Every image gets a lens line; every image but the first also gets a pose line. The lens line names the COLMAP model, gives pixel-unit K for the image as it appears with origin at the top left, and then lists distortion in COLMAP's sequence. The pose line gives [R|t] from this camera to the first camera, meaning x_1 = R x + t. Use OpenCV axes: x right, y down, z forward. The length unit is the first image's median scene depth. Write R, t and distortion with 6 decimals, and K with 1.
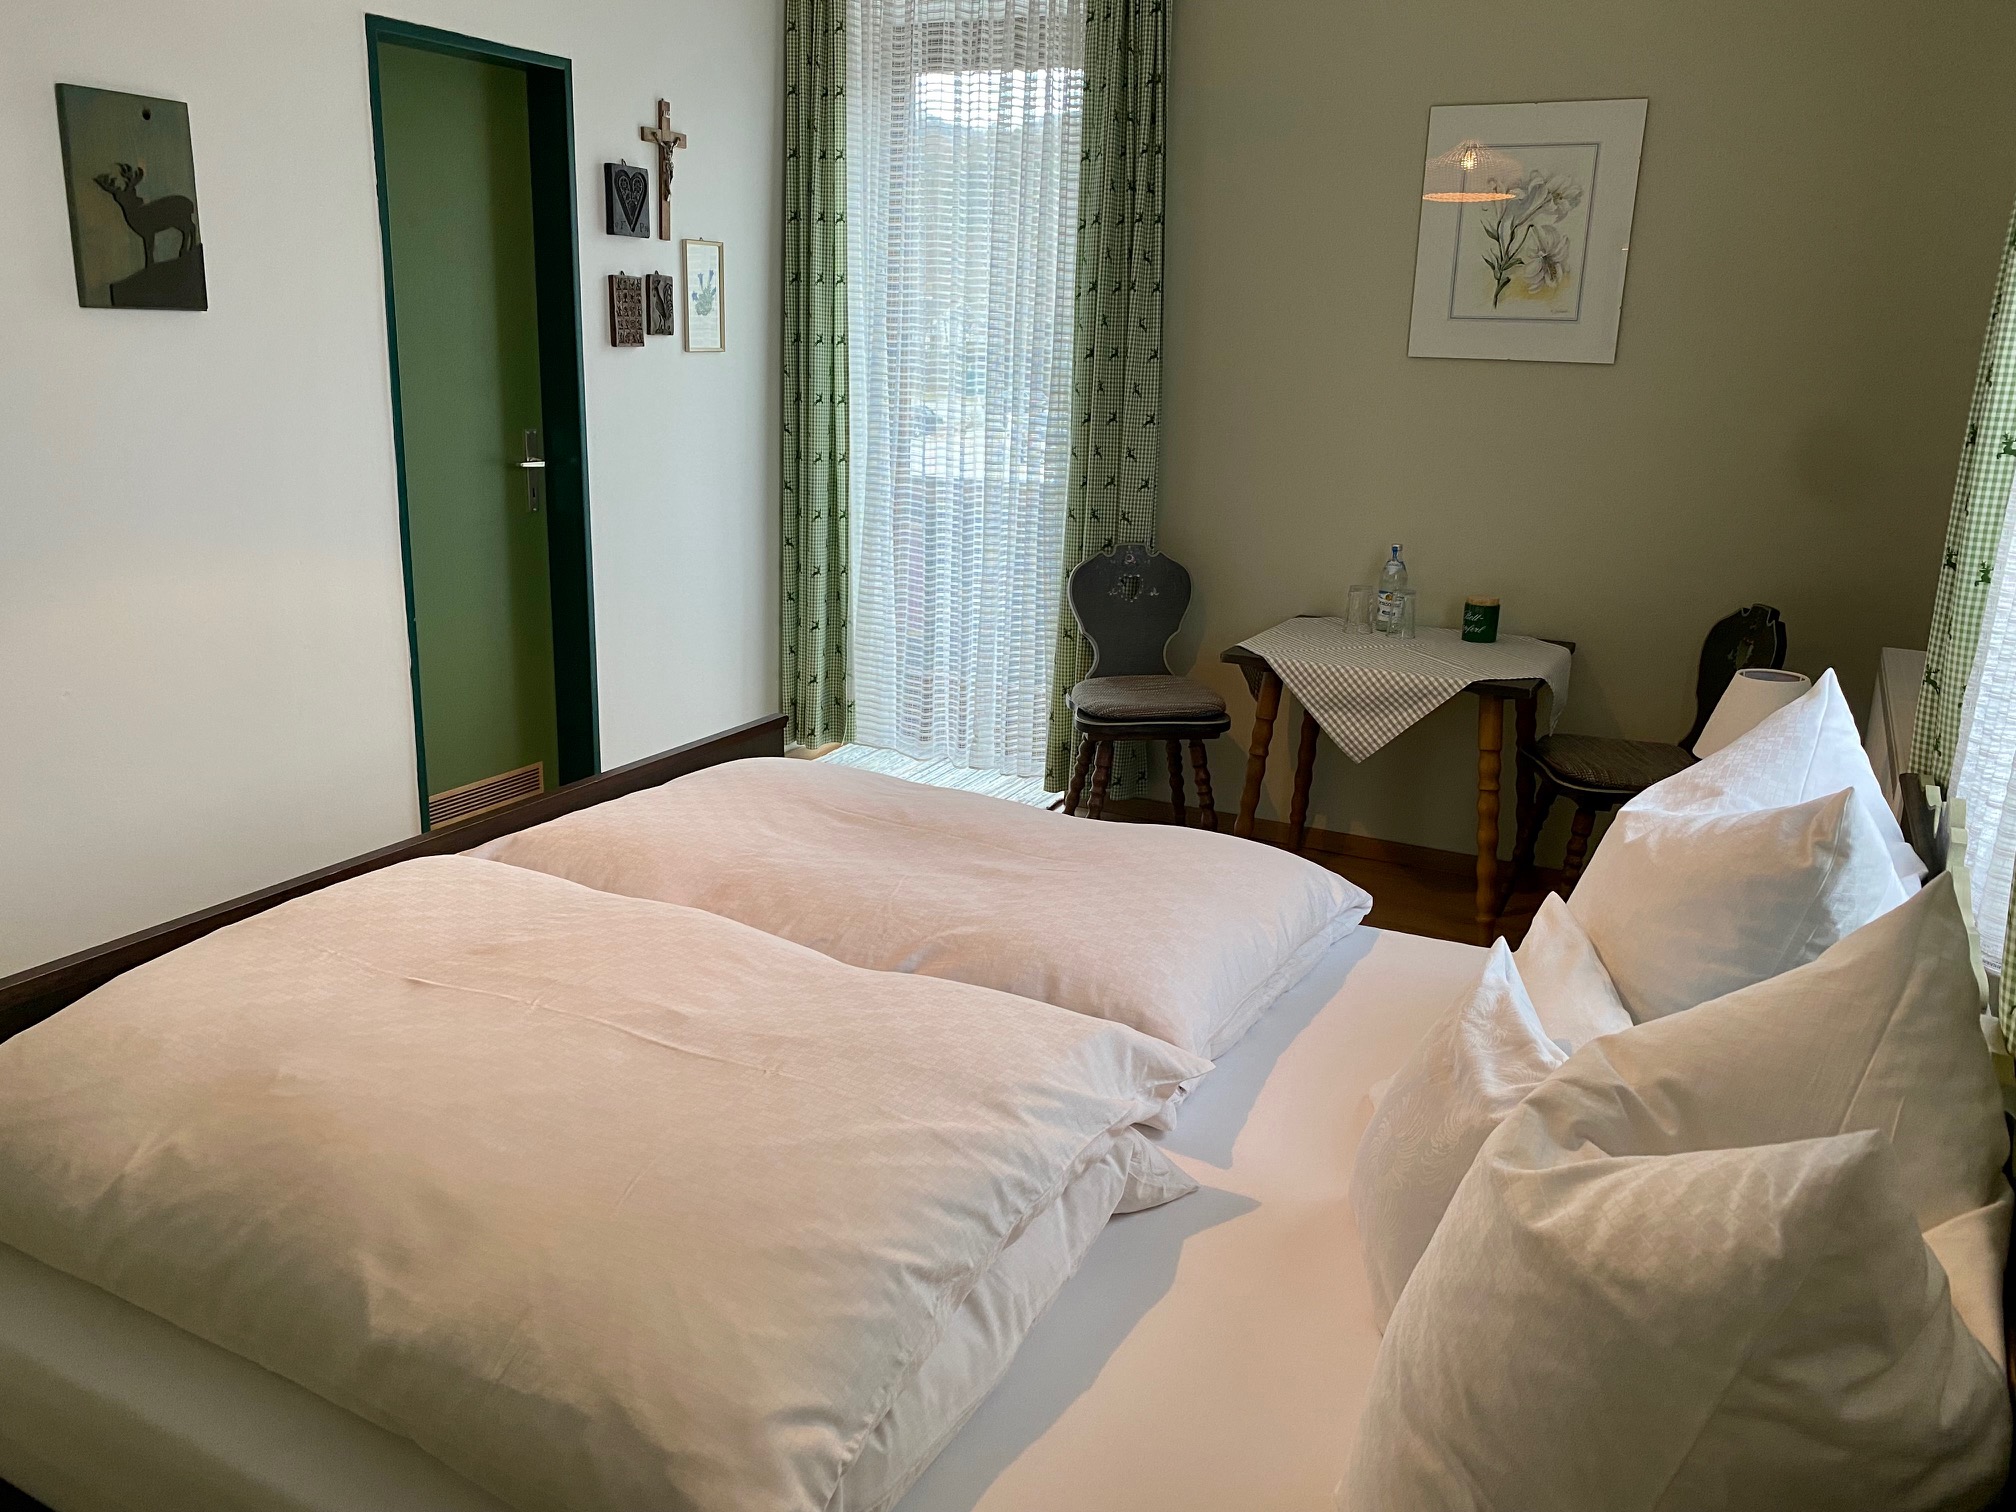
lens RADIAL K [[1553.7, 0, 1004.2], [0, 1553.7, 756.3], [0, 0, 1]] dist [0.027383, -0.053457]
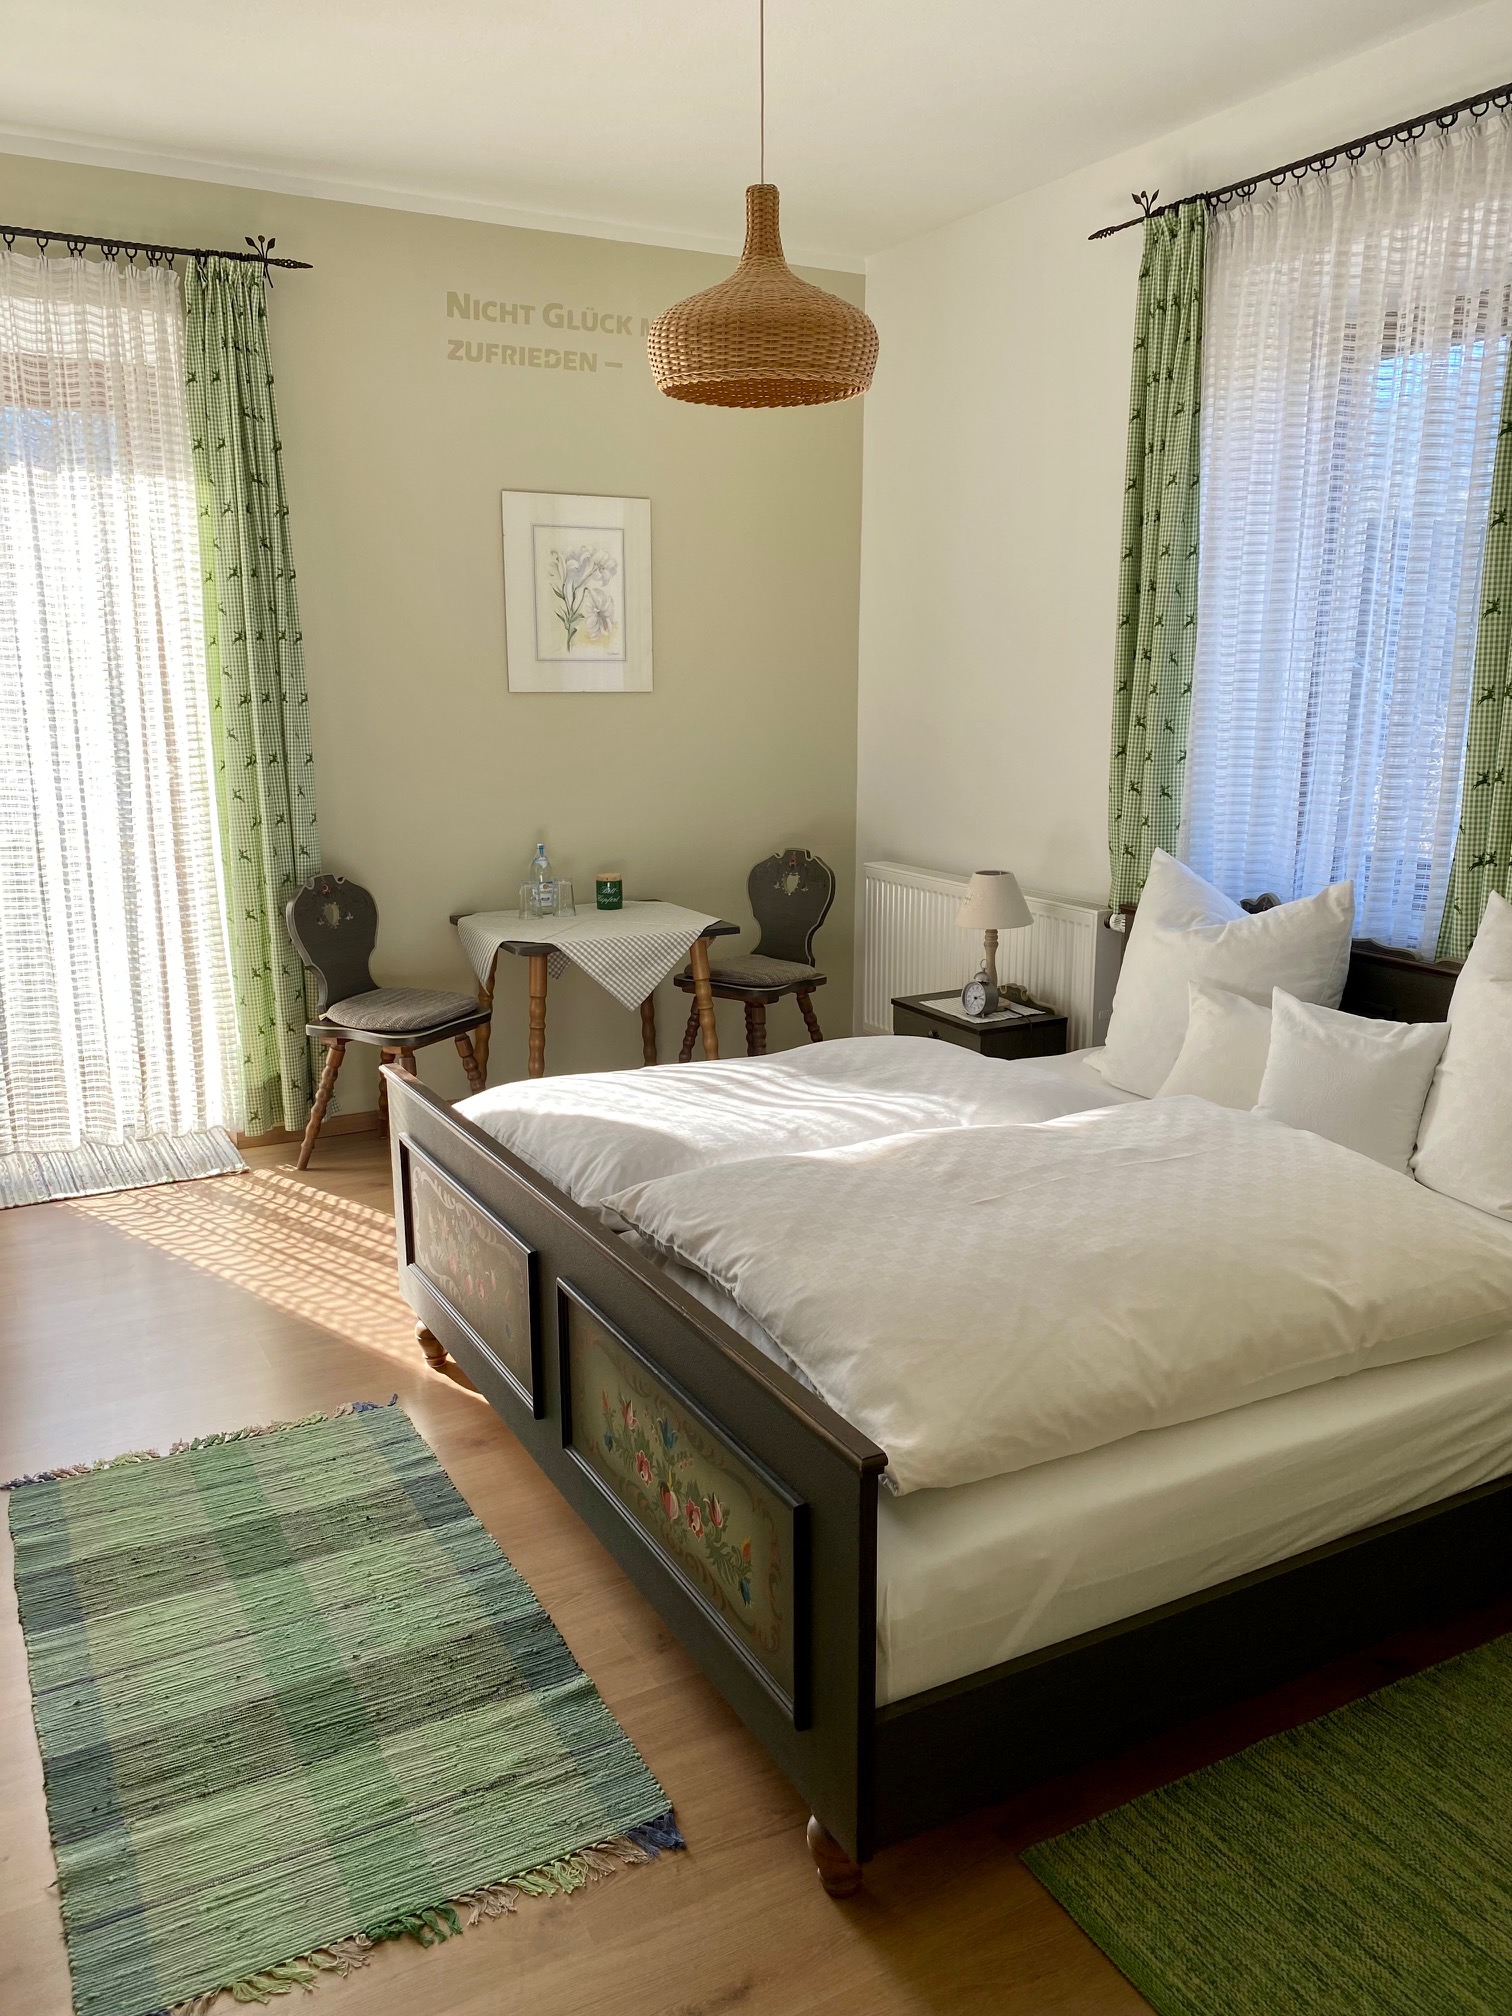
lens RADIAL K [[1553.7, 0, 749.8], [0, 1553.7, 1011.5], [0, 0, 1]] dist [0.027383, -0.053457]
pose [[0.562157, -0.207180, 0.800659, -0.698284], [0.233470, 0.968492, 0.086686, -0.078787], [-0.793392, 0.138199, 0.592815, 0.168592]]
